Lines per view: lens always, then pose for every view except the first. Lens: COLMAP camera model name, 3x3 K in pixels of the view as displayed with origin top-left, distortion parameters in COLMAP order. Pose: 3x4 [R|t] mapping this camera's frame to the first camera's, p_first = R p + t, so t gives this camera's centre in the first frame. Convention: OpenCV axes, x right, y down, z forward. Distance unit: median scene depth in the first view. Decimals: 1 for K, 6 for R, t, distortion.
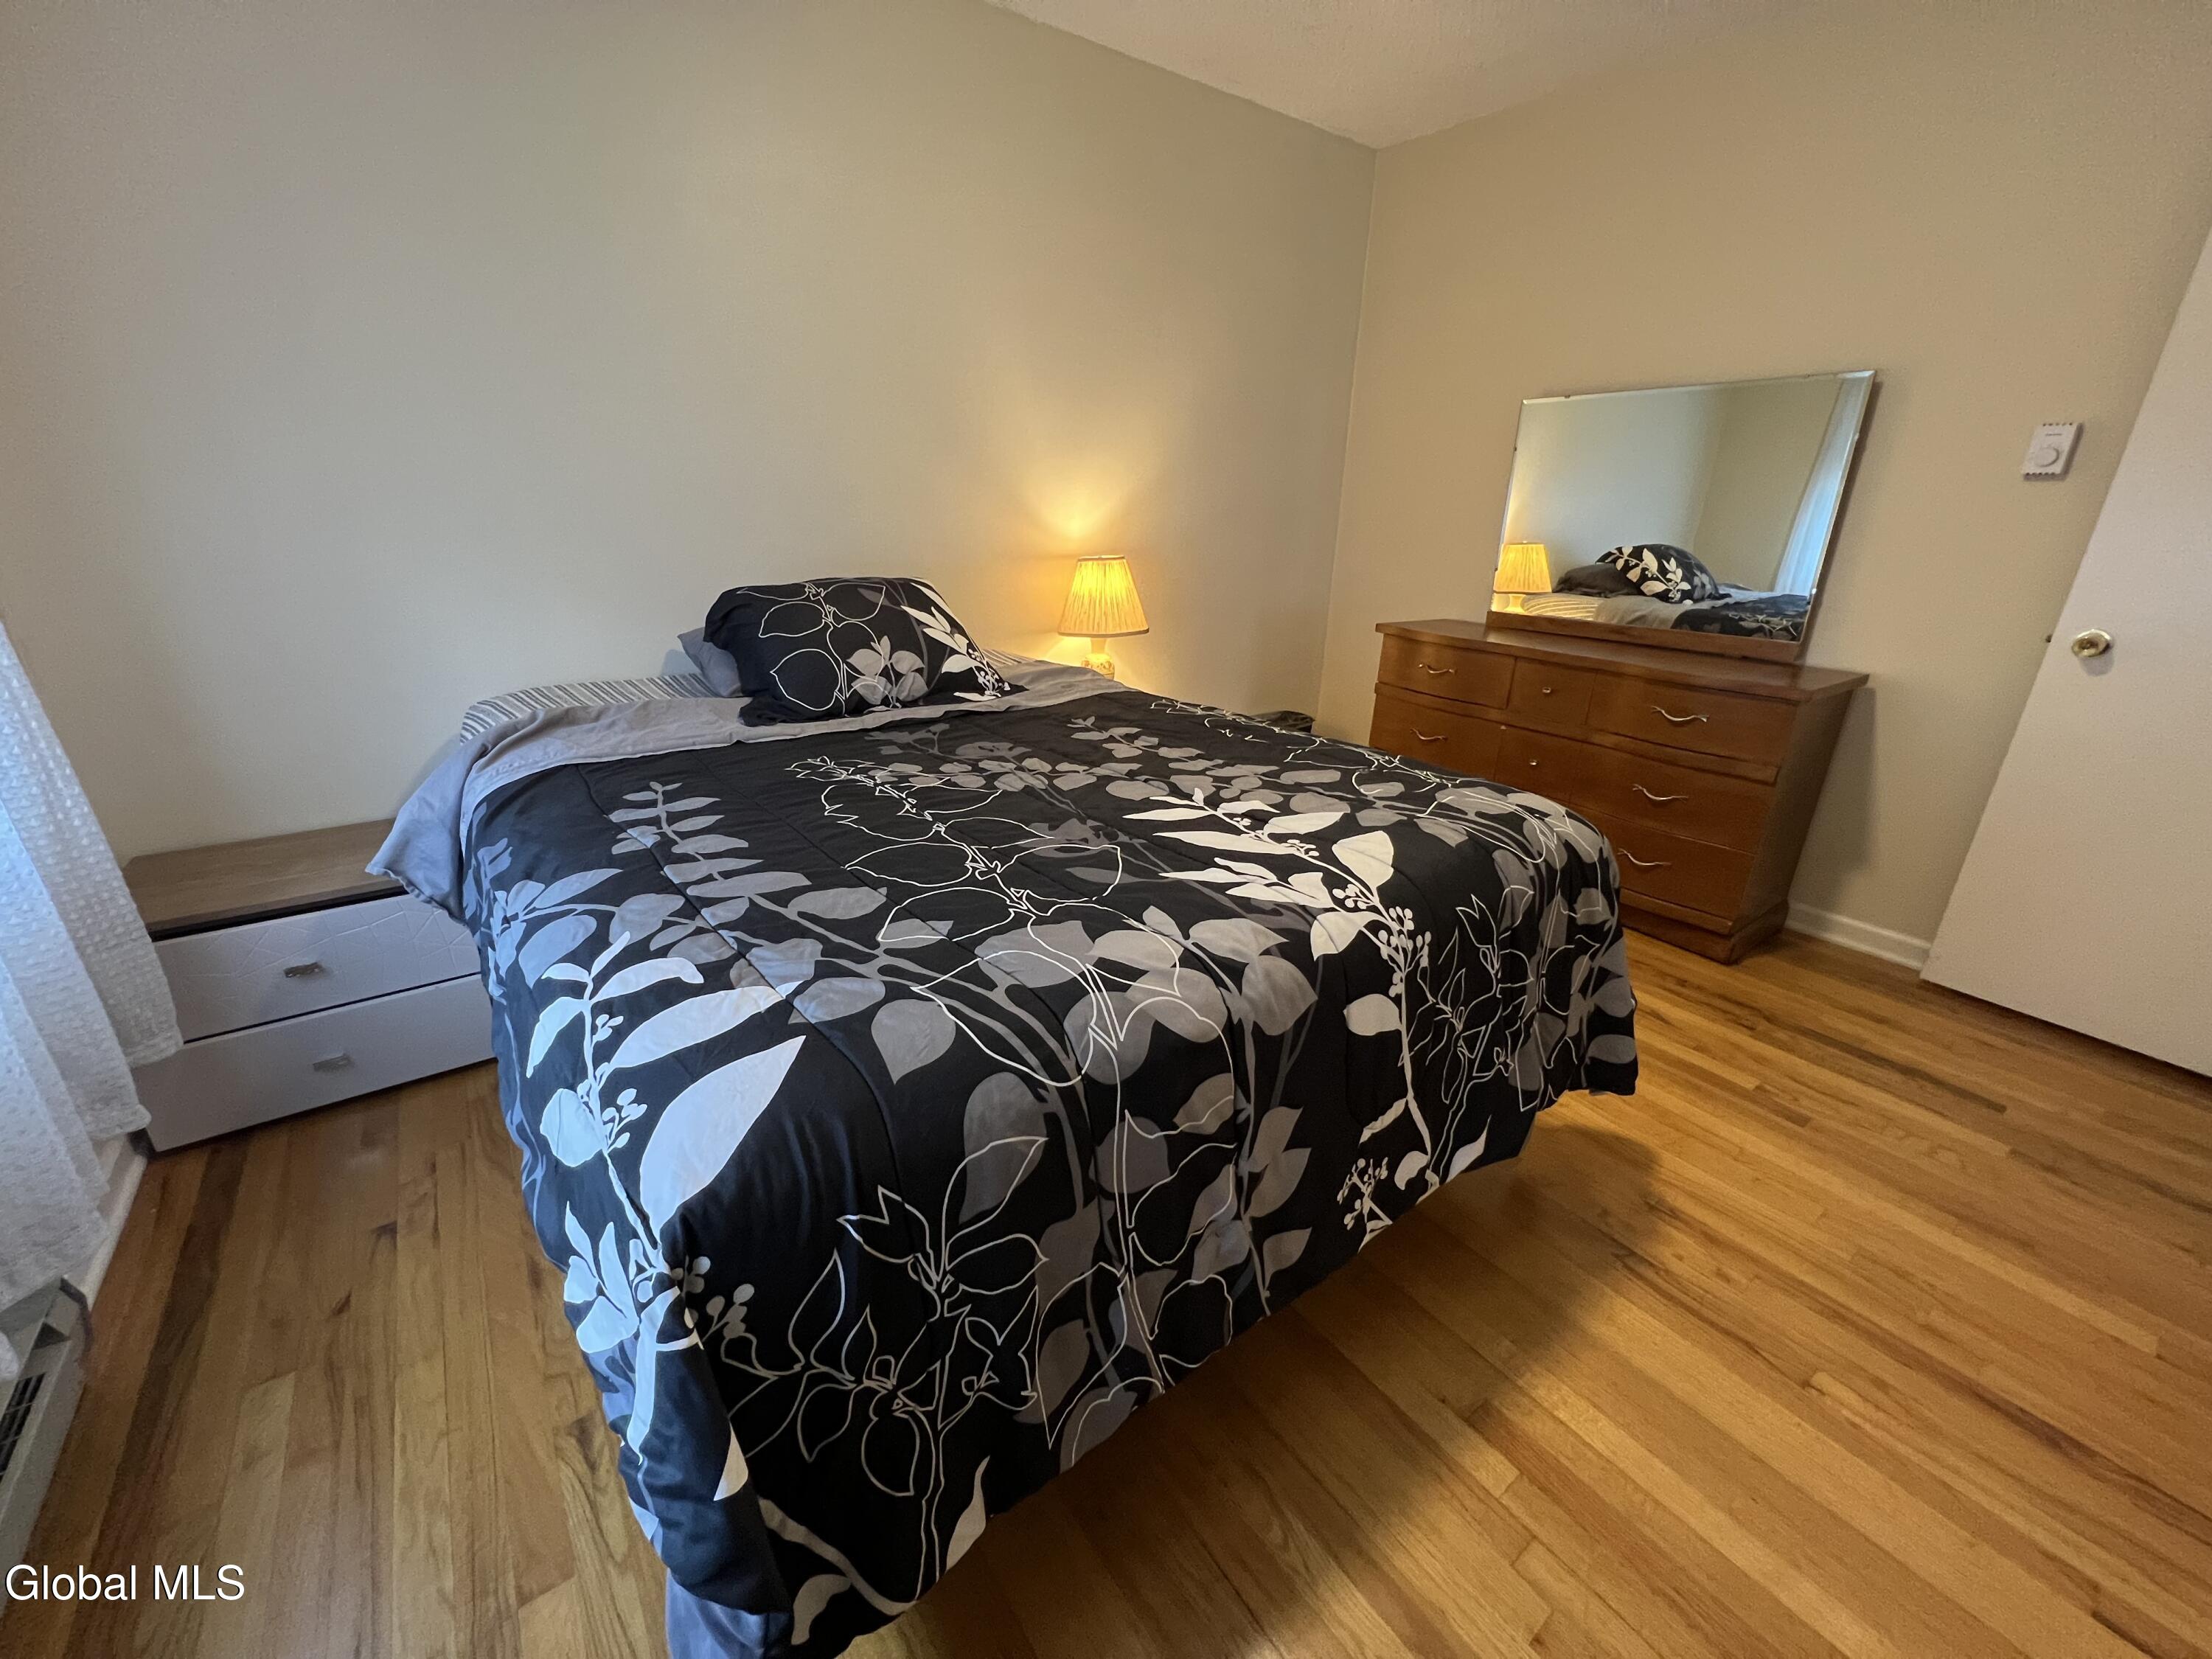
lens RADIAL K [[884.1, 0, 1104.4], [0, 884.1, 828.7], [0, 0, 1]] dist [-0.003304, 0.000561]
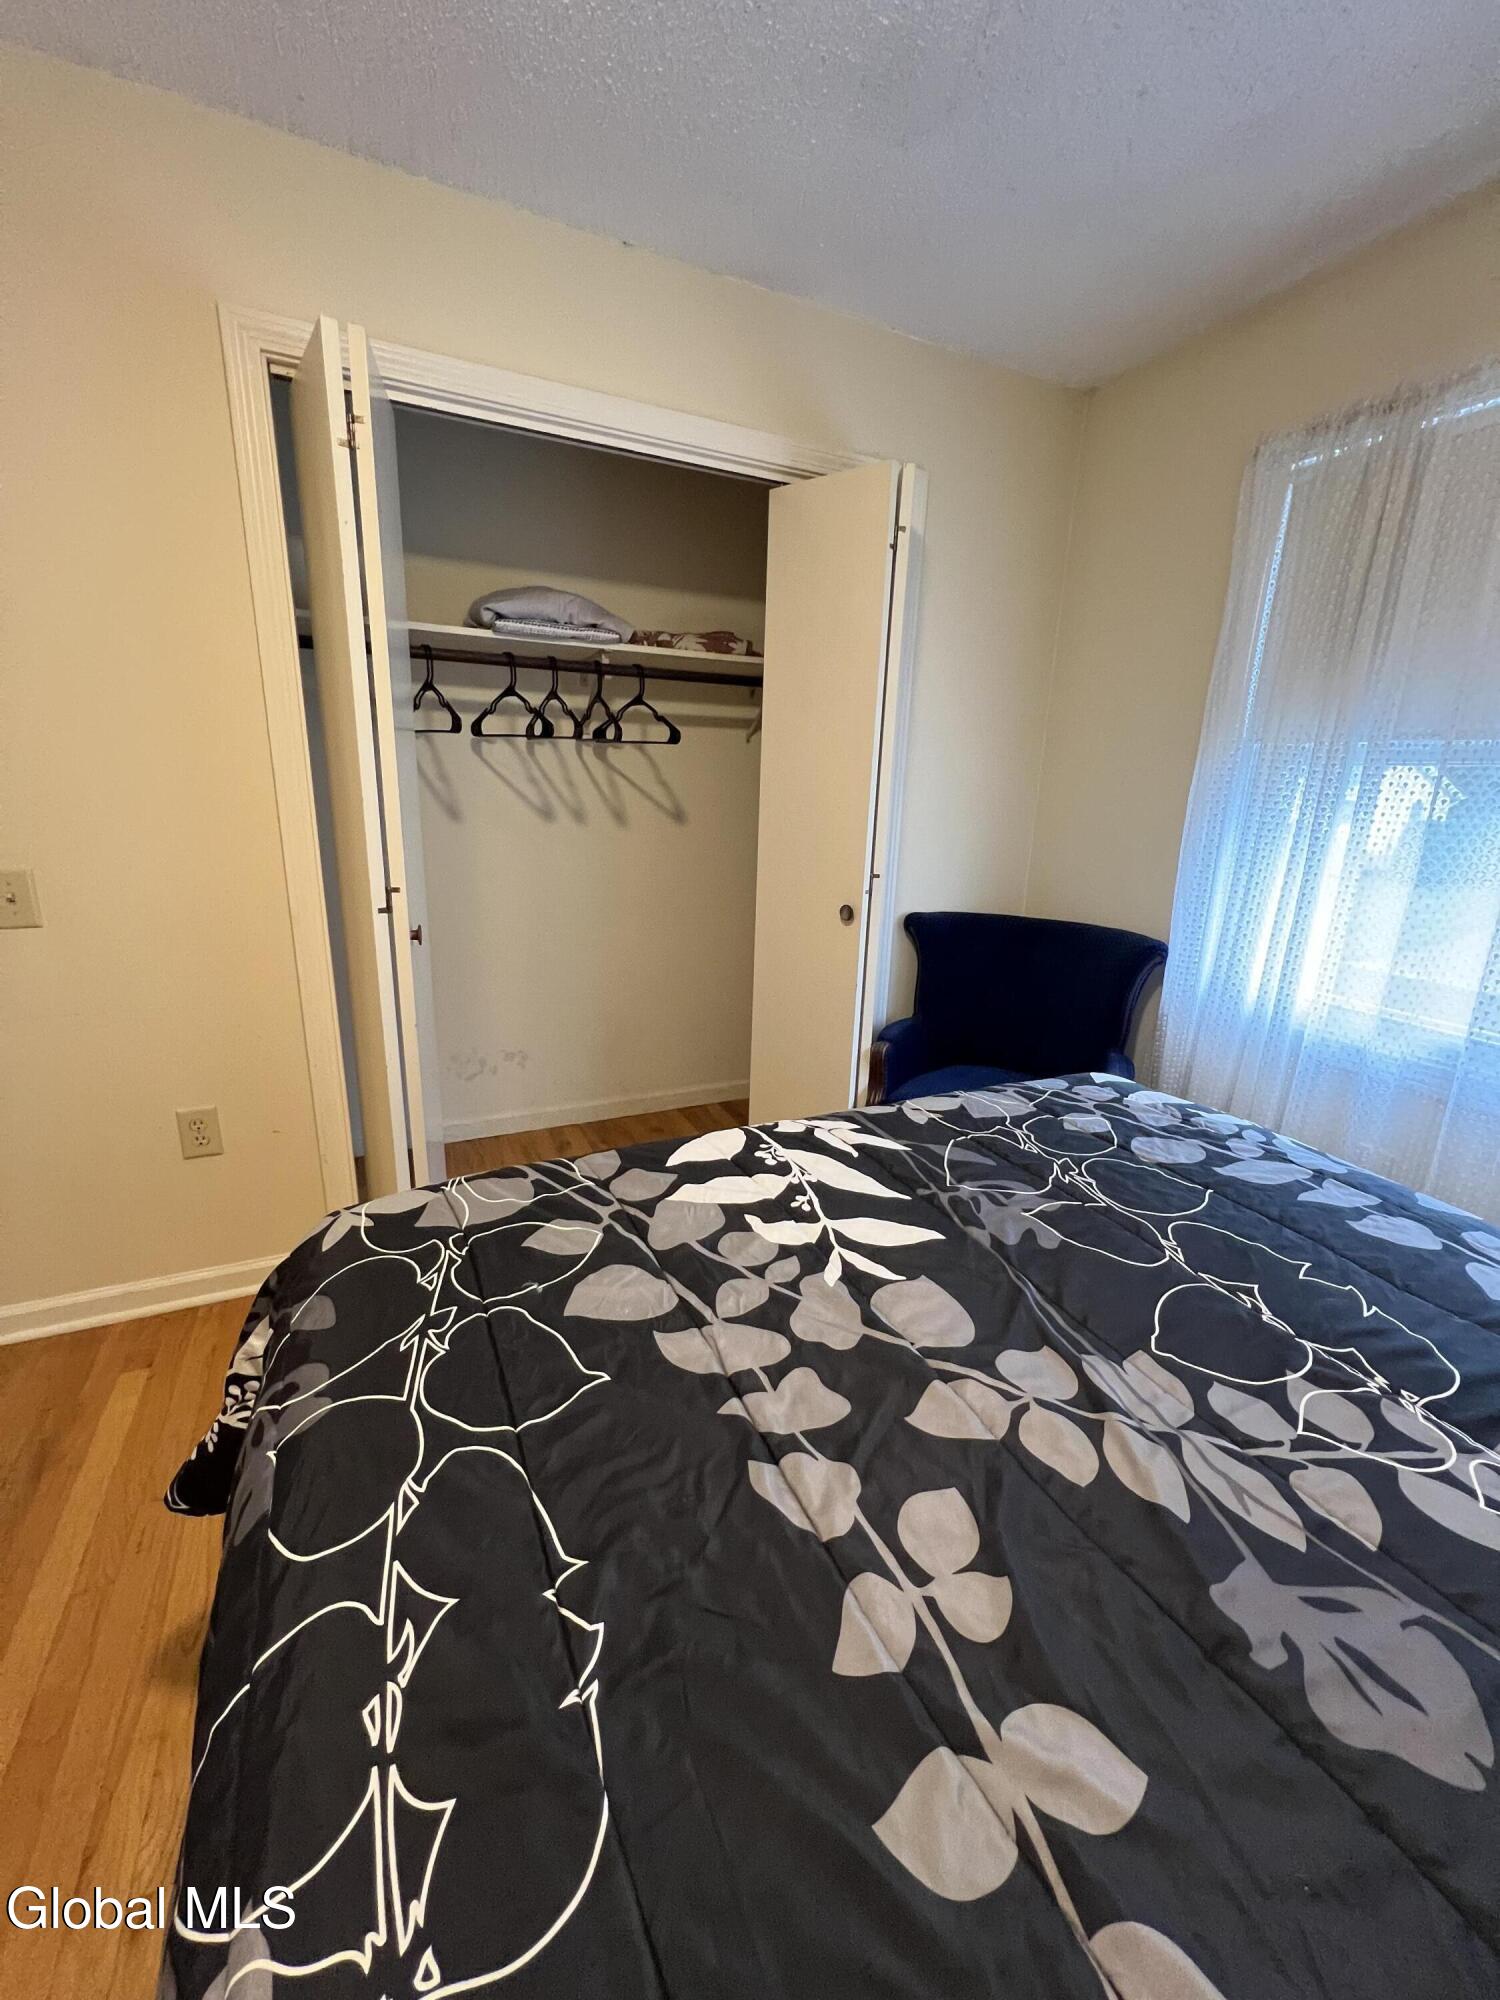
lens RADIAL K [[799.4, 0, 749.8], [0, 799.4, 1003.5], [0, 0, 1]] dist [-0.003304, 0.000561]
pose [[-0.978576, -0.103819, 0.177793, 0.087052], [0.020714, 0.809526, 0.586719, -0.611334], [-0.204841, 0.577832, -0.790032, 1.485497]]
